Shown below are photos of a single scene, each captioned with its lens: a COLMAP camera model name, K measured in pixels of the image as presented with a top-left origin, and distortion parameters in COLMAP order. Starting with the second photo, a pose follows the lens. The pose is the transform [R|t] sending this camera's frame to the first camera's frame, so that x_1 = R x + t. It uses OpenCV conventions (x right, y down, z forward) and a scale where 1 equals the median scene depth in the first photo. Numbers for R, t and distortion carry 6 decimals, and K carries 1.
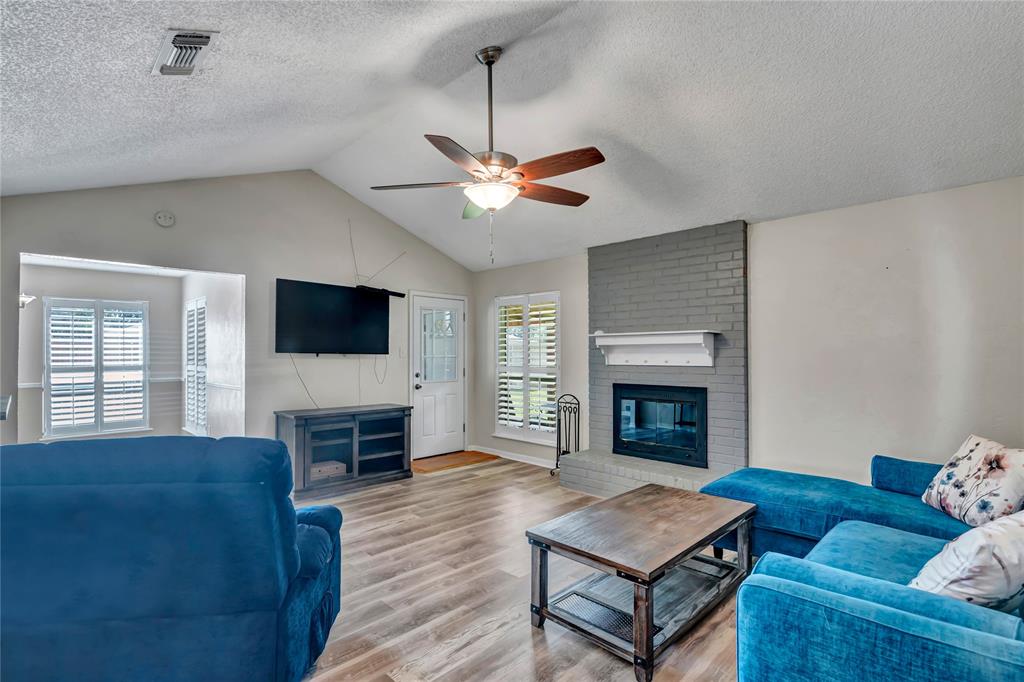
lens RADIAL K [[506.9, 0, 512.0], [0, 506.9, 341.0], [0, 0, 1]] dist [-0.000576, 0.000084]
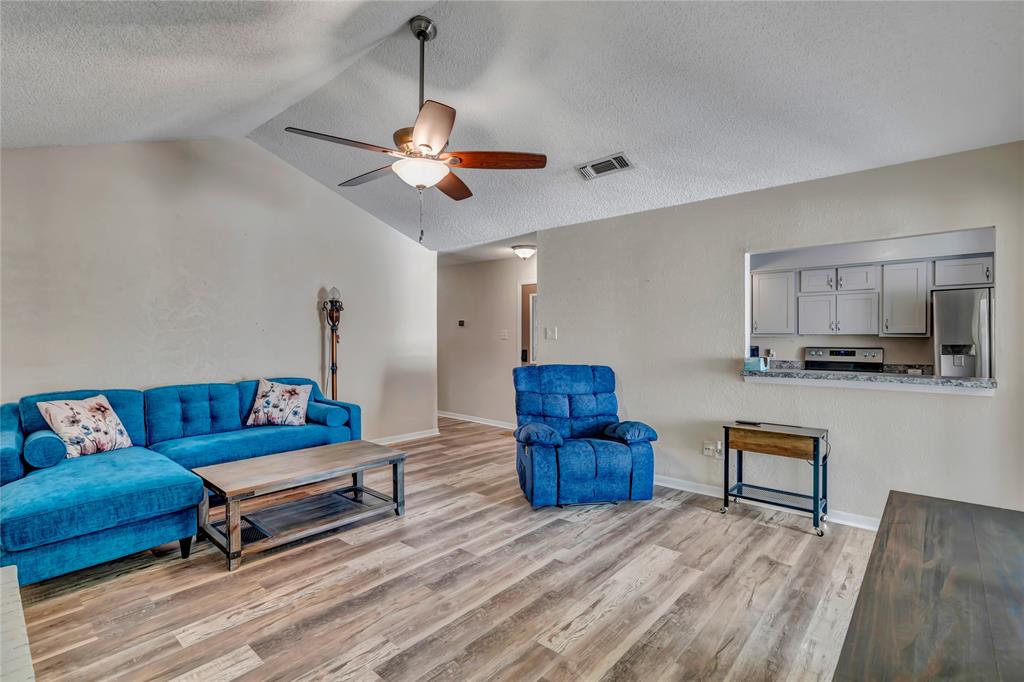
lens RADIAL K [[485.2, 0, 512.3], [0, 485.2, 338.4], [0, 0, 1]] dist [-0.003474, -0.000113]
pose [[-0.998394, 0.002383, -0.056596, -0.129326], [0.003653, 0.999744, -0.022351, 0.041867], [0.056528, -0.022522, -0.998147, 1.572499]]
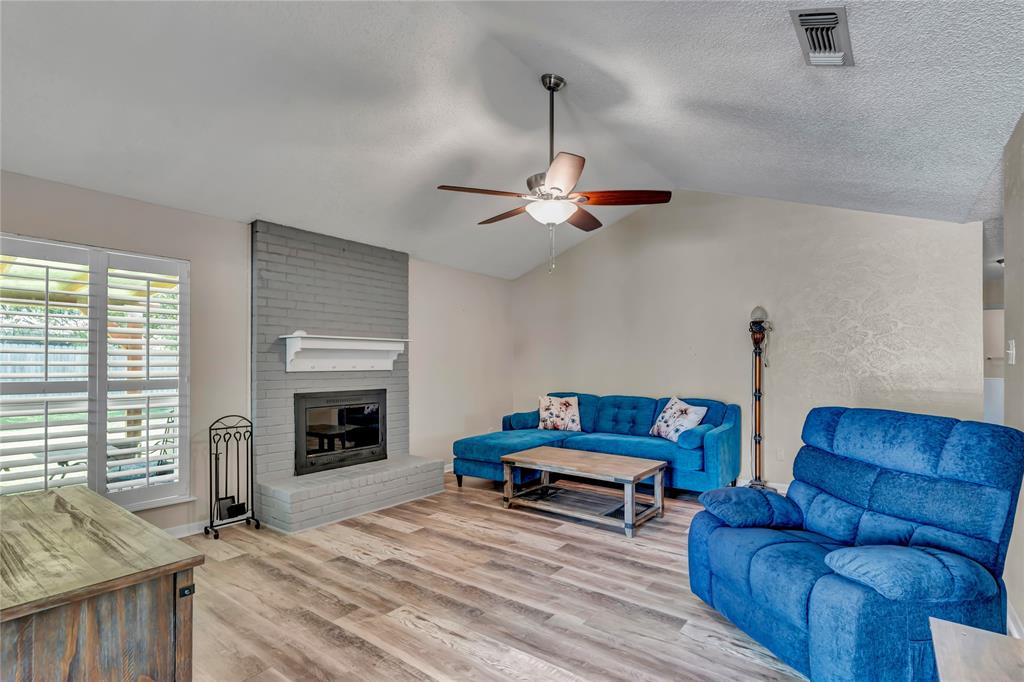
lens RADIAL K [[486.1, 0, 510.3], [0, 486.1, 354.9], [0, 0, 1]] dist [-0.001794, -0.000074]
pose [[-0.131590, 0.014897, 0.991192, -0.859544], [-0.027124, 0.999459, -0.018622, 0.031943], [-0.990933, -0.029335, -0.131115, 0.990975]]
